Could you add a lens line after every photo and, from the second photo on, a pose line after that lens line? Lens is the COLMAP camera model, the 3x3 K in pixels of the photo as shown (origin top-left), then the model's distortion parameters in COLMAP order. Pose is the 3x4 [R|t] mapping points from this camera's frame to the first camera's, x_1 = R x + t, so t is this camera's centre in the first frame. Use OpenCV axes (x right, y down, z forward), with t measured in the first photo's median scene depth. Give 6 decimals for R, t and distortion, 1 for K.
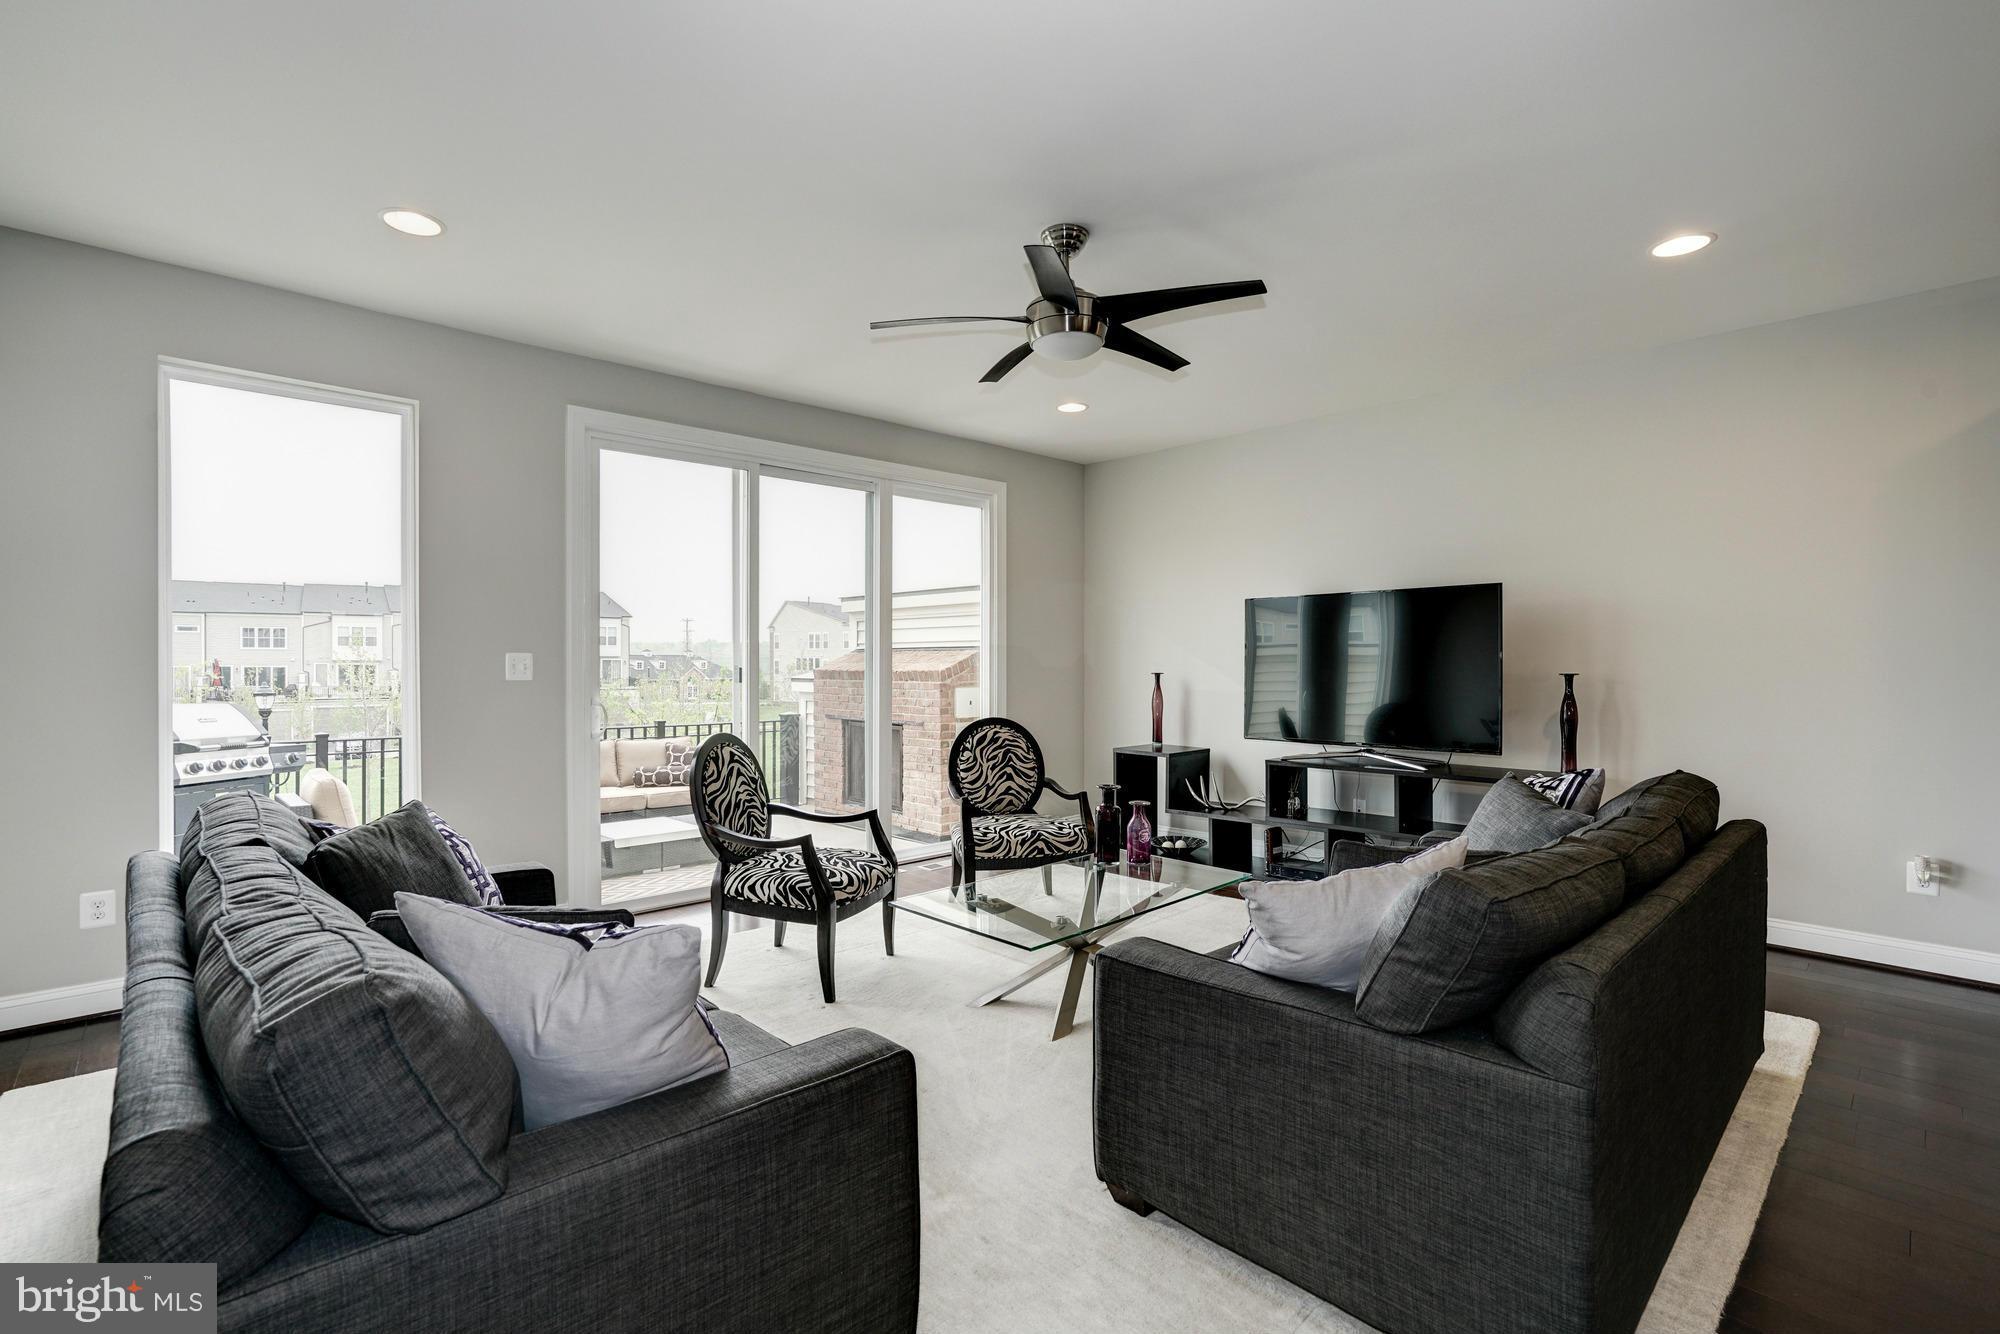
lens RADIAL K [[913.7, 0, 998.1], [0, 913.7, 670.3], [0, 0, 1]] dist [-0.055438, 0.034003]
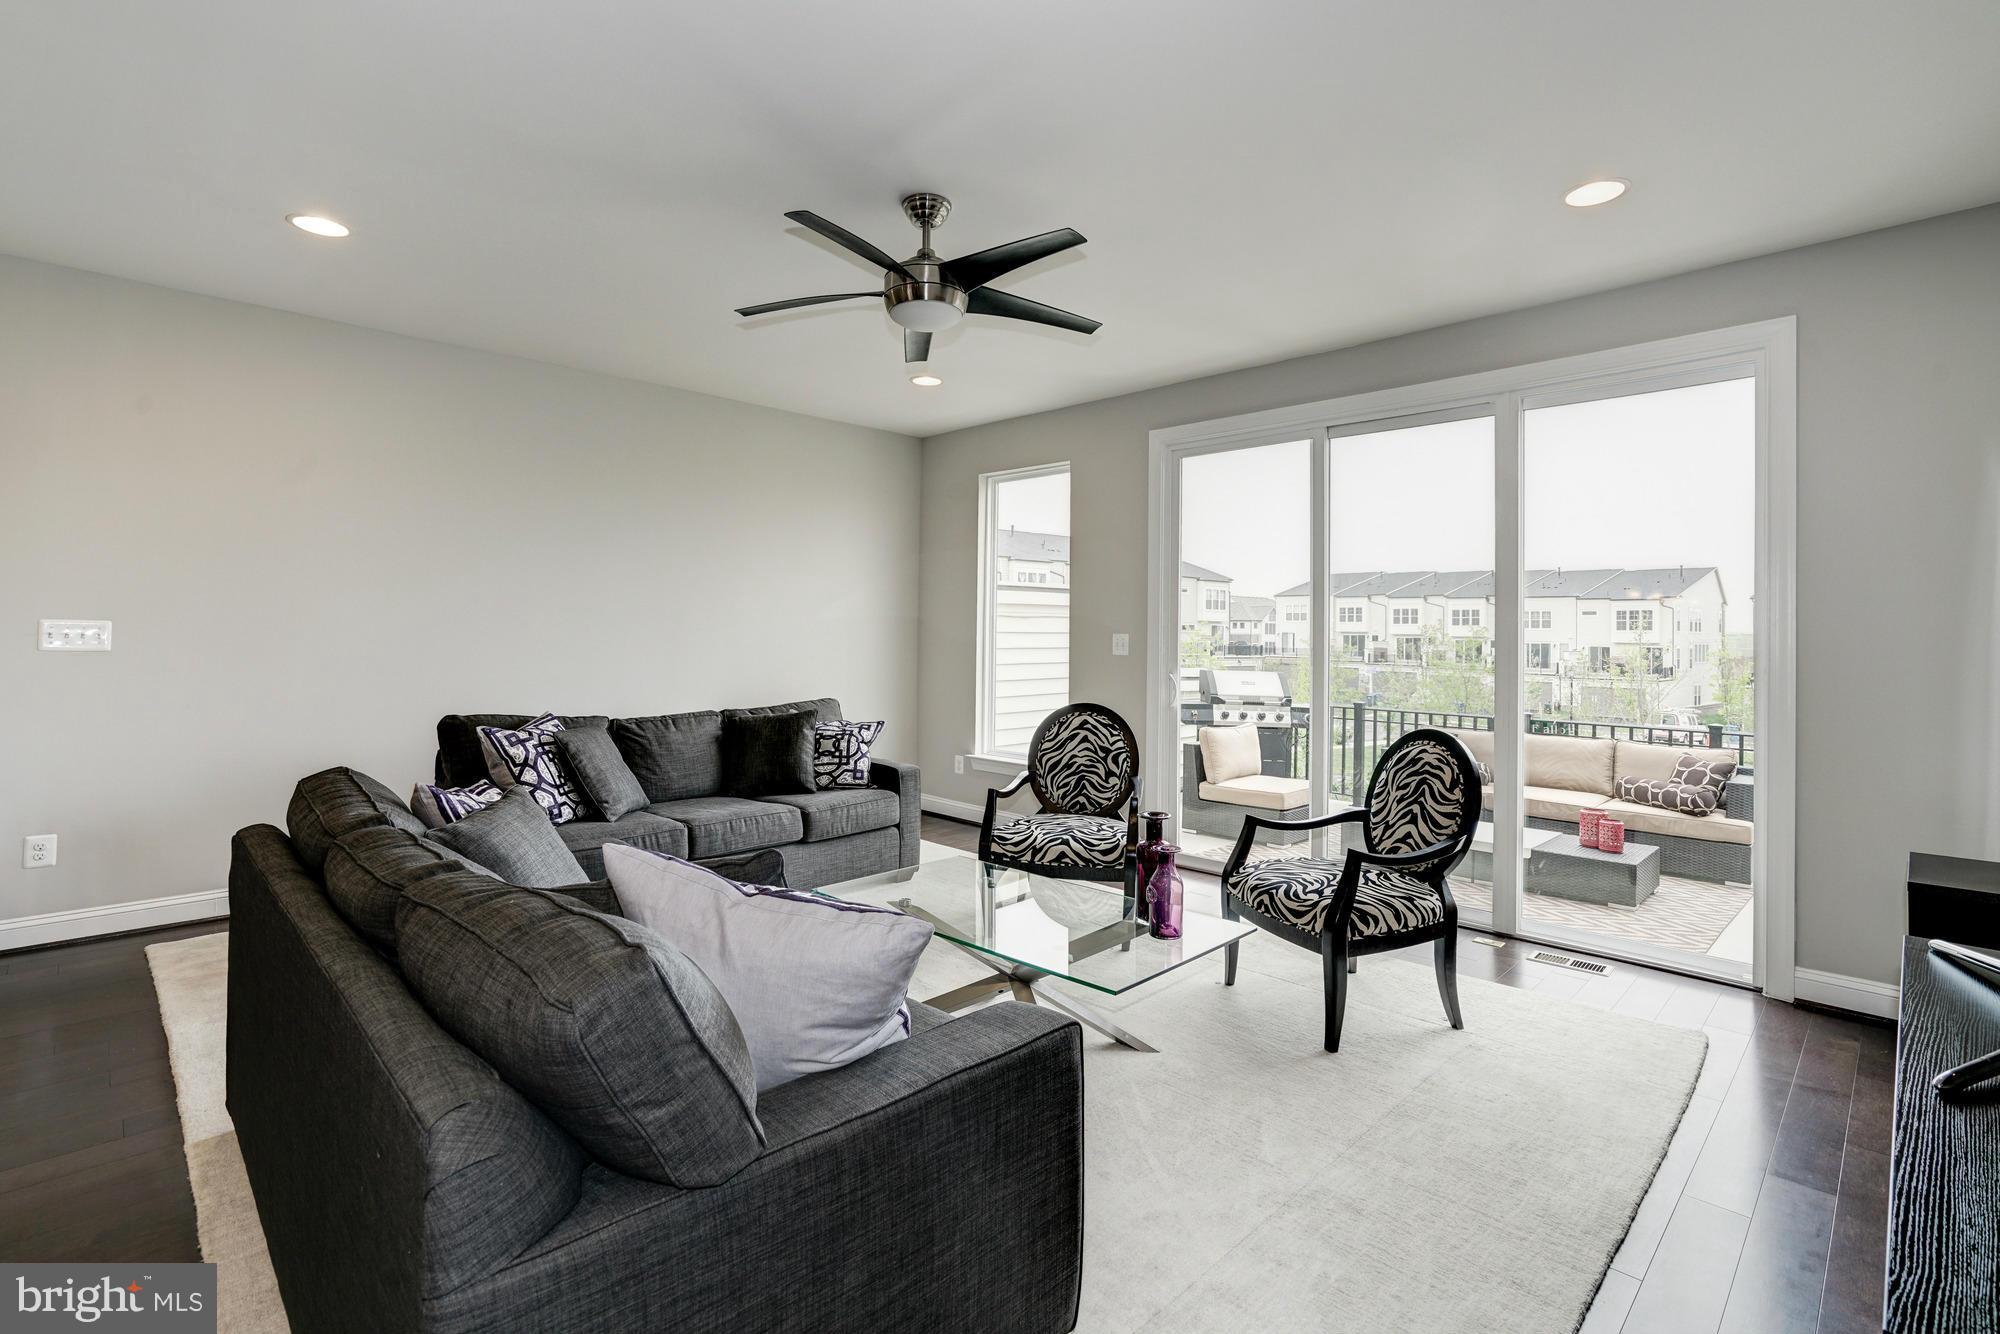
lens RADIAL K [[931.5, 0, 1005.0], [0, 931.5, 626.0], [0, 0, 1]] dist [-0.001572, 0.000122]
pose [[0.034114, -0.010422, -0.999364, 0.686811], [-0.020698, 0.999724, -0.011132, -0.010695], [0.999204, 0.021064, 0.033889, 0.675184]]
